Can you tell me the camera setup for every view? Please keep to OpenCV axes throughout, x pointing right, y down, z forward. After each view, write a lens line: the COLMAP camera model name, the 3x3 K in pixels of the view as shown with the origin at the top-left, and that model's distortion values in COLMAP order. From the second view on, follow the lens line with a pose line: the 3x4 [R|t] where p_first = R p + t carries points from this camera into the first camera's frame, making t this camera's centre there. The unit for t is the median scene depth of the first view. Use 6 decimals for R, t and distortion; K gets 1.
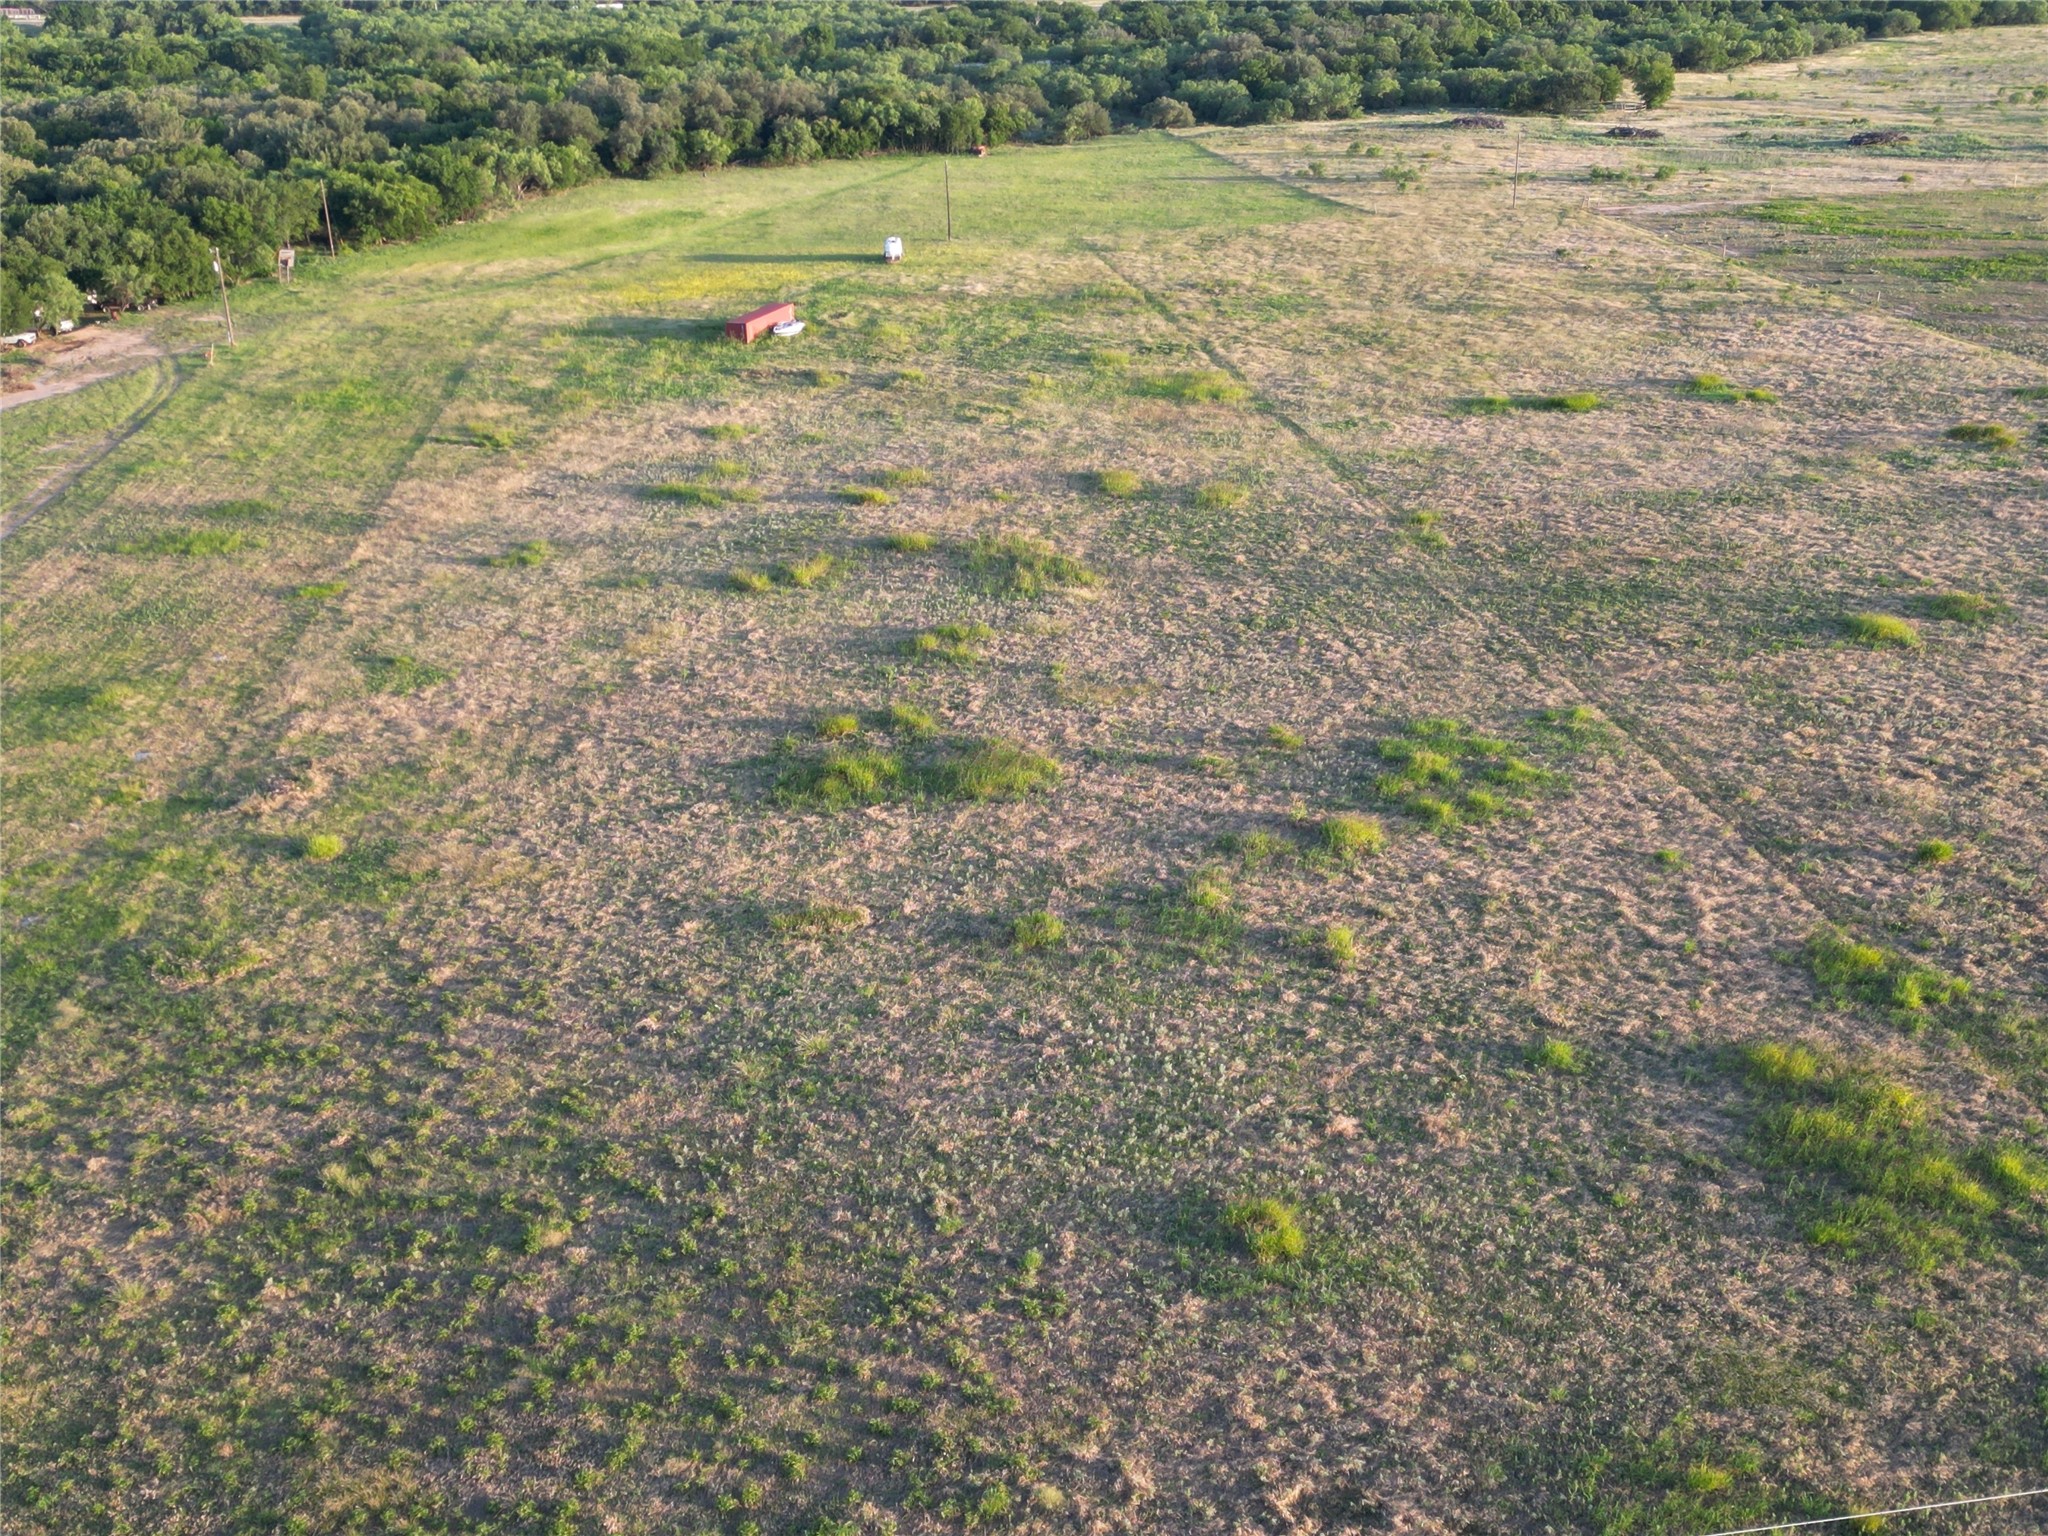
lens RADIAL K [[2053.2, 0, 1011.1], [0, 2053.2, 767.0], [0, 0, 1]] dist [0.063086, 0.000000]
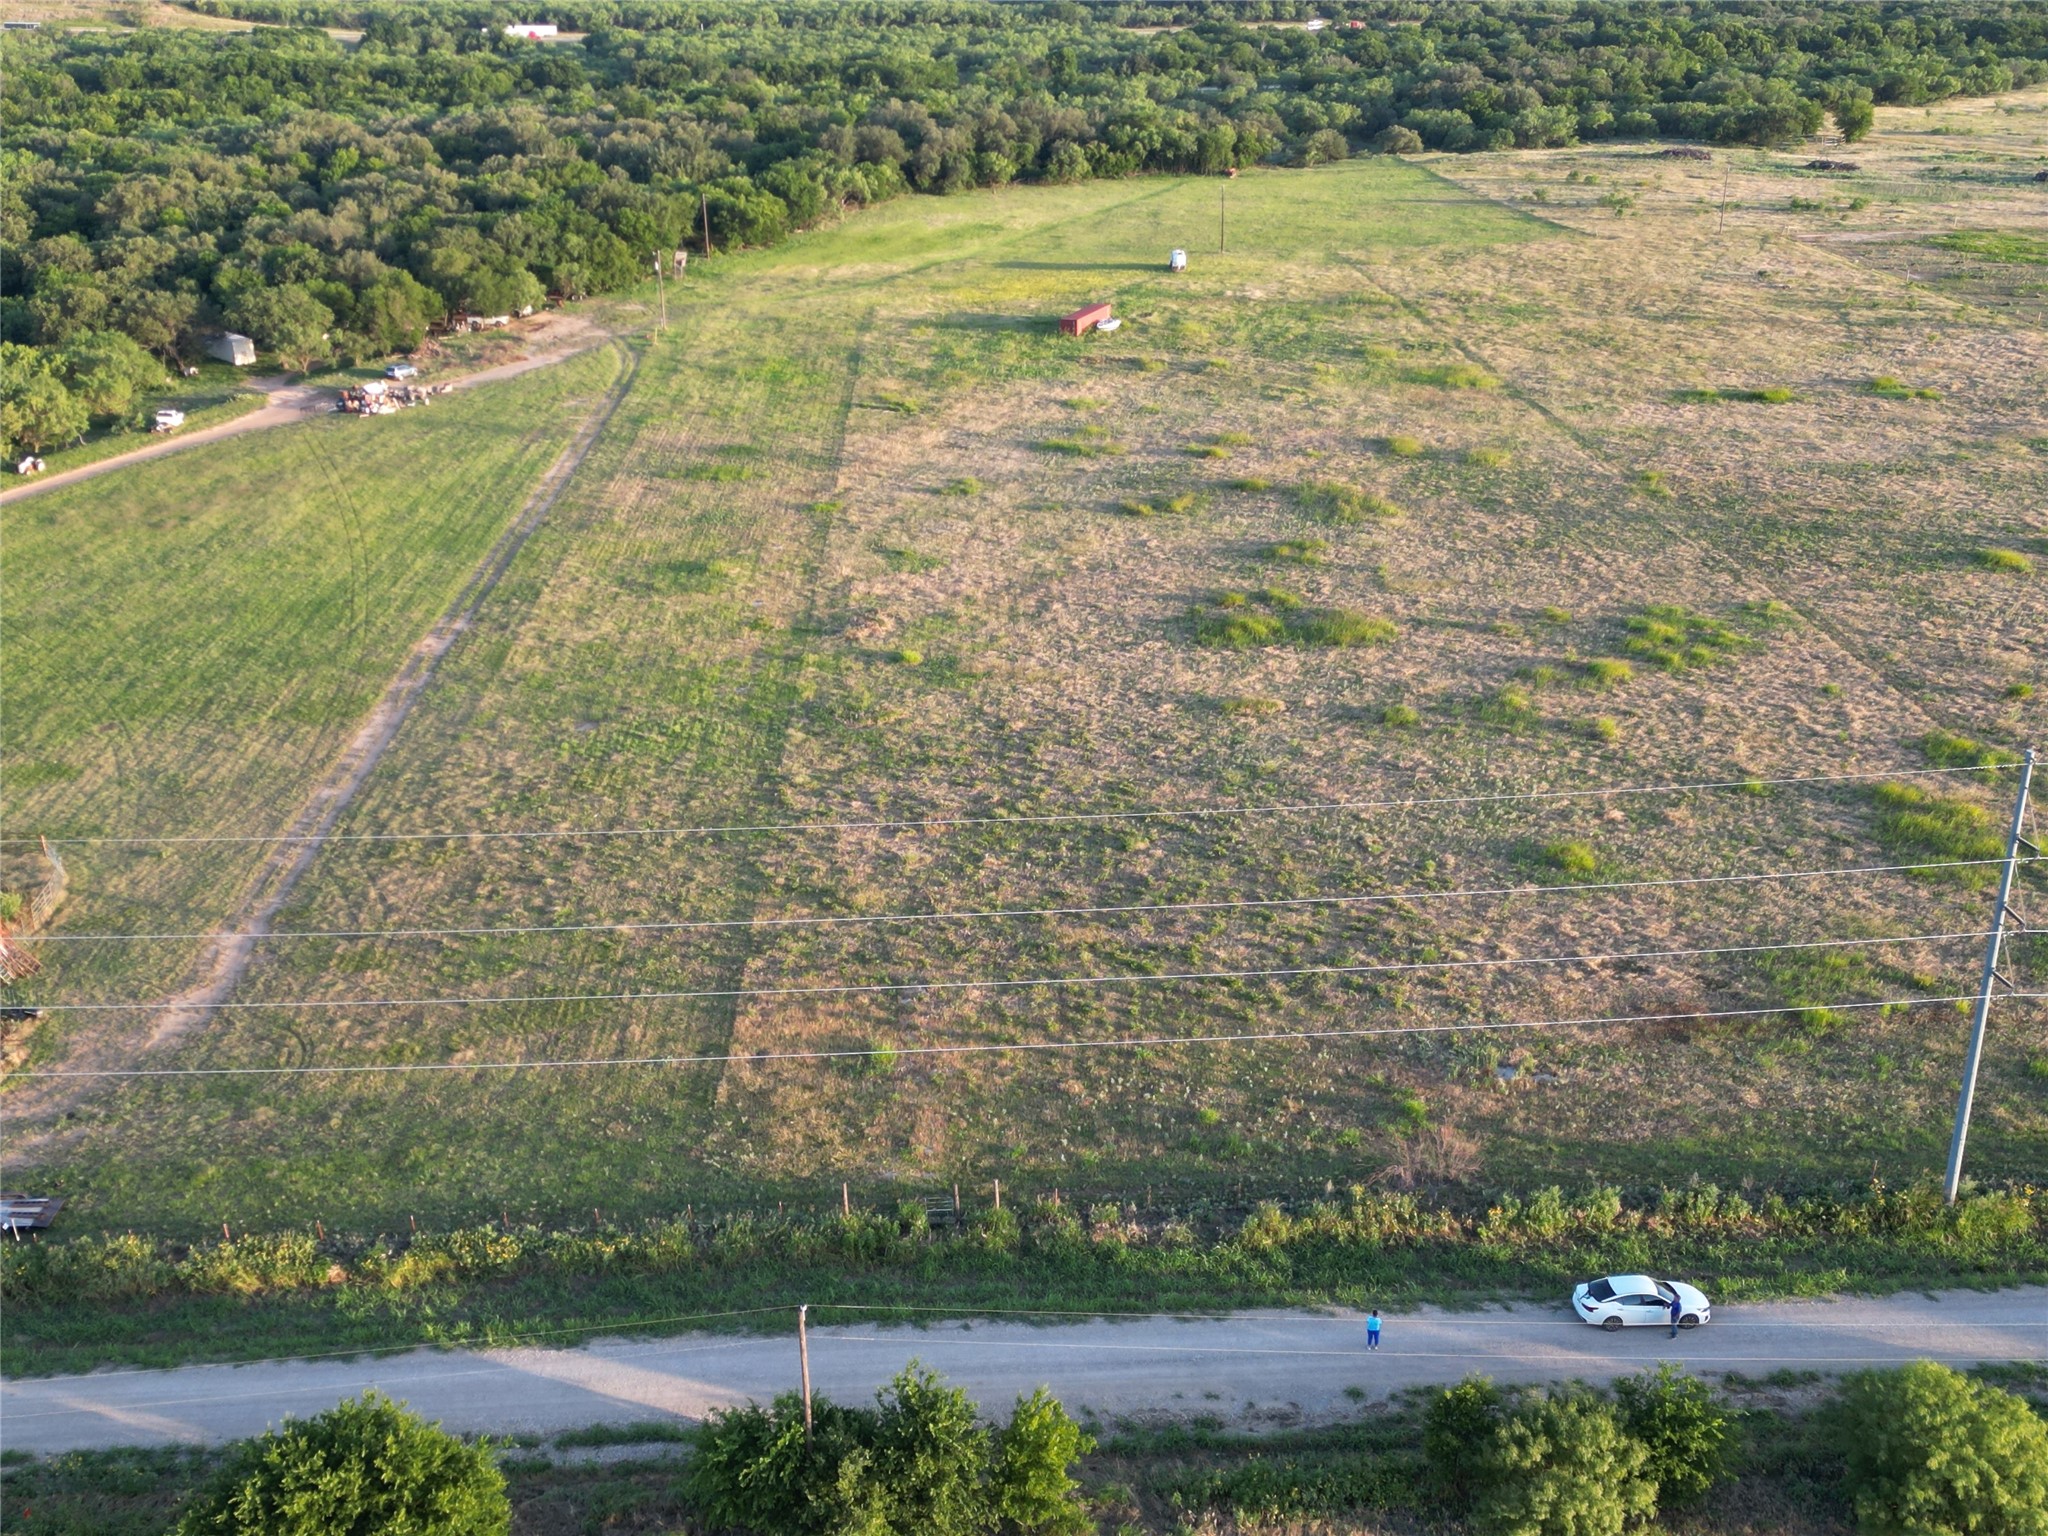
lens RADIAL K [[2053.2, 0, 1020.1], [0, 2053.2, 774.2], [0, 0, 1]] dist [0.063086, 0.000000]
pose [[0.996733, 0.039217, -0.070605, -0.078883], [-0.039233, 0.999229, 0.001162, 0.065985], [0.070596, 0.001612, 0.997504, -0.268111]]
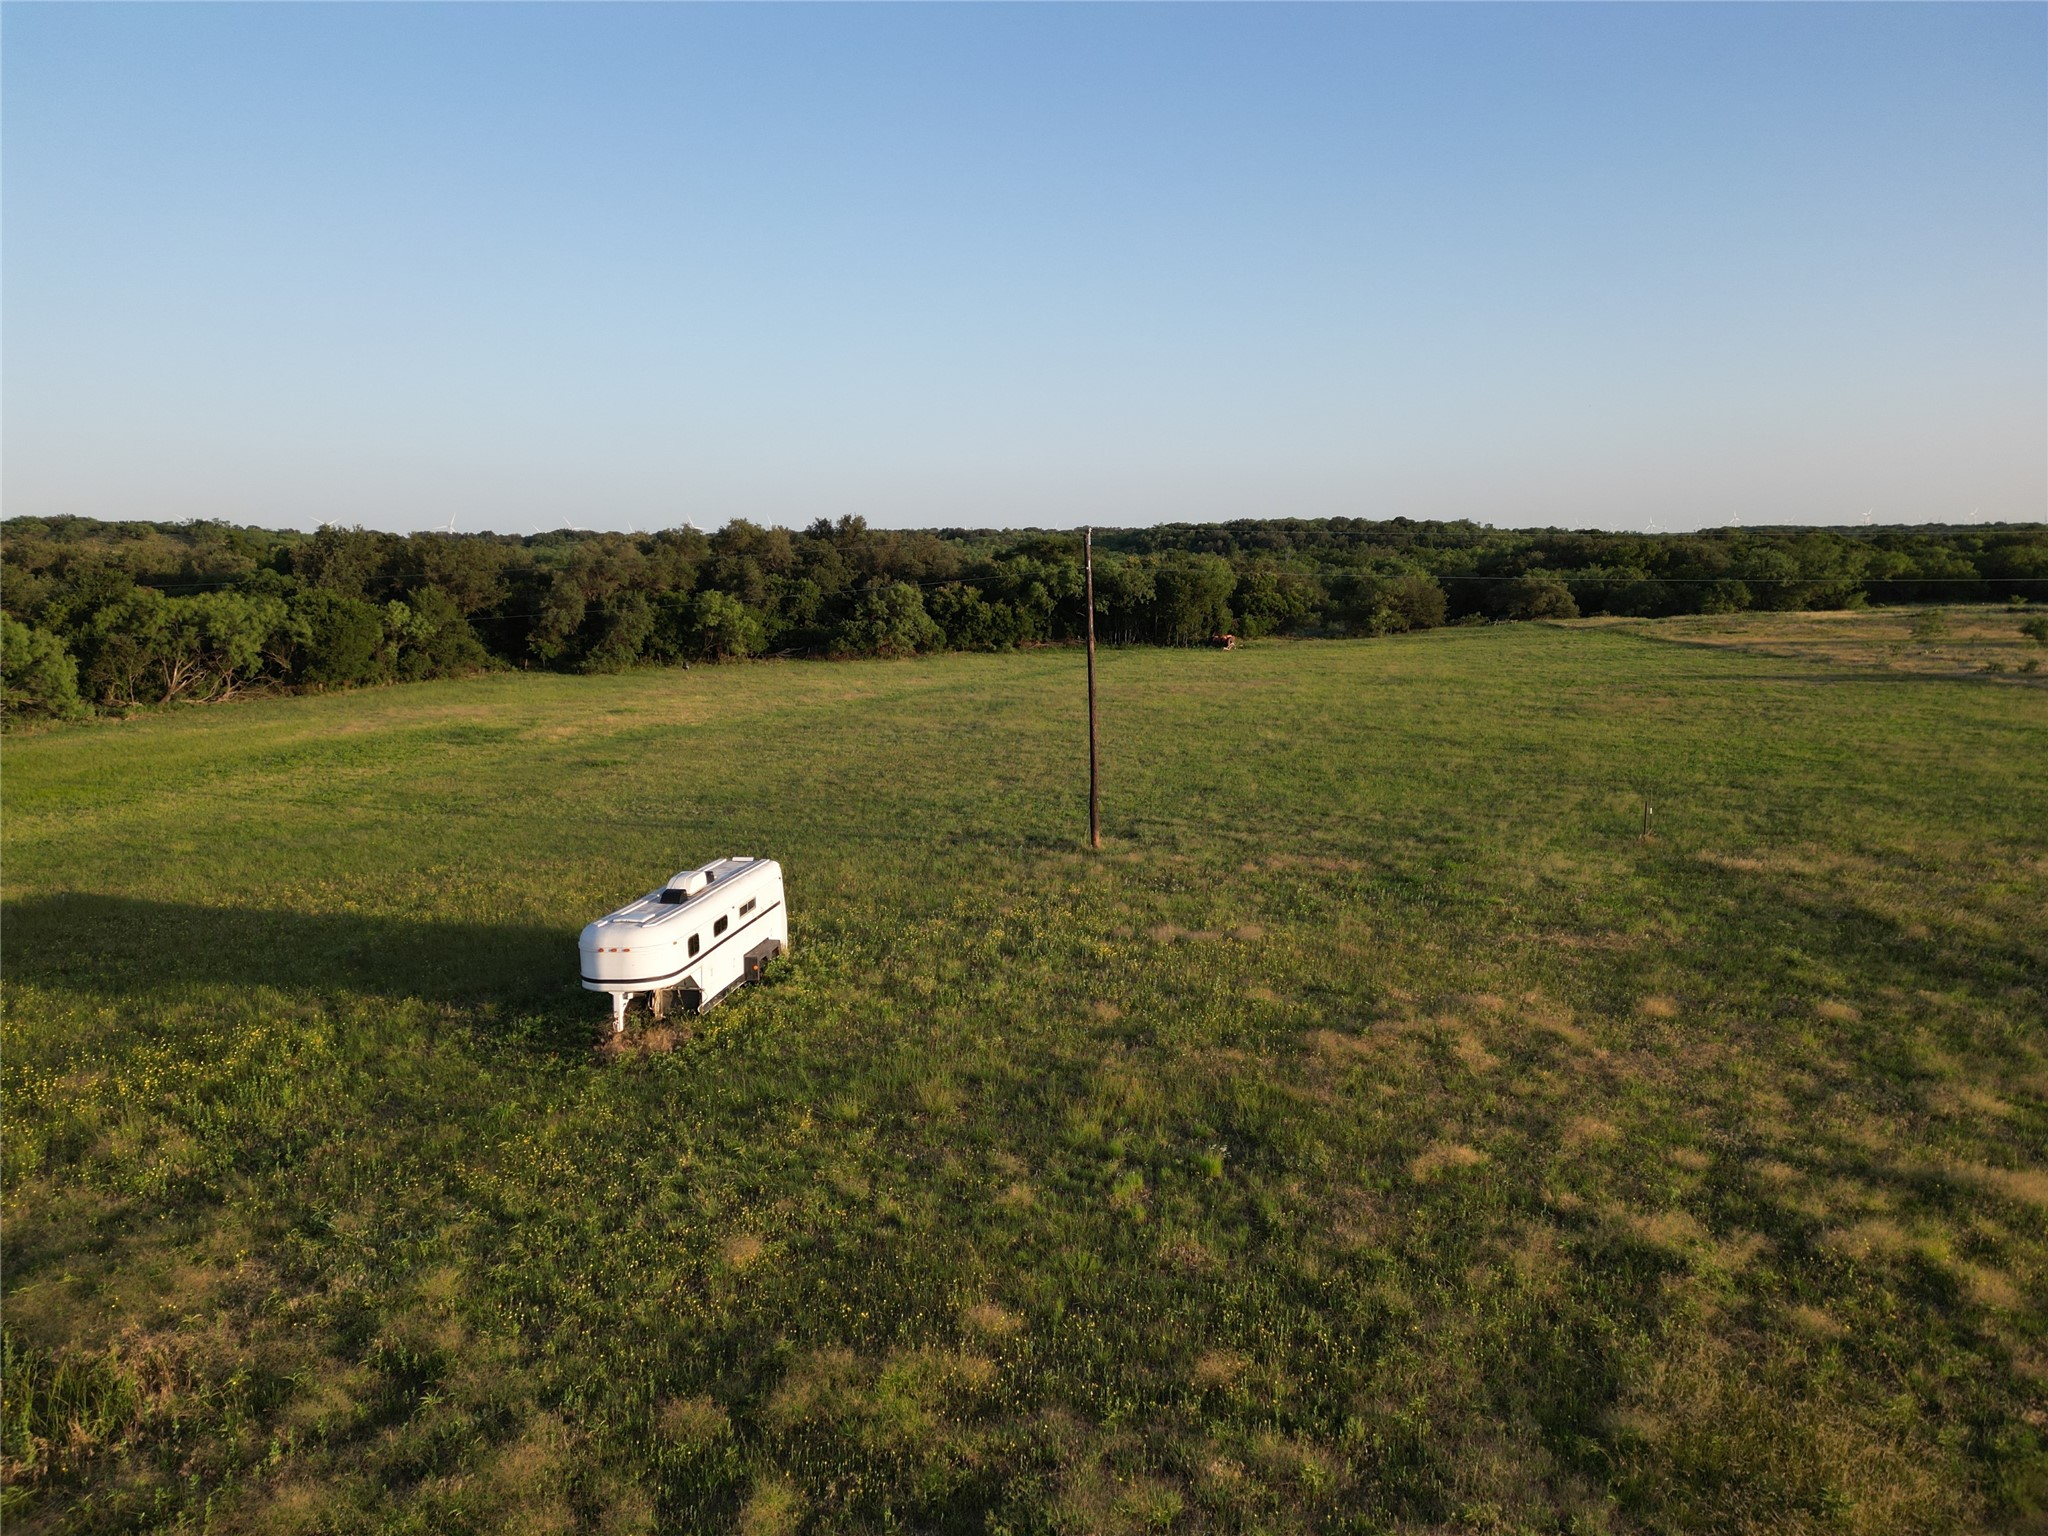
lens RADIAL K [[1403.0, 0, 1022.2], [0, 1403.0, 768.7], [0, 0, 1]] dist [0.091758, -0.010516]
pose [[0.987748, 0.021544, -0.154565, -0.020724], [-0.058679, 0.969018, -0.239920, -0.355479], [0.144608, 0.246050, 0.958409, 1.329612]]
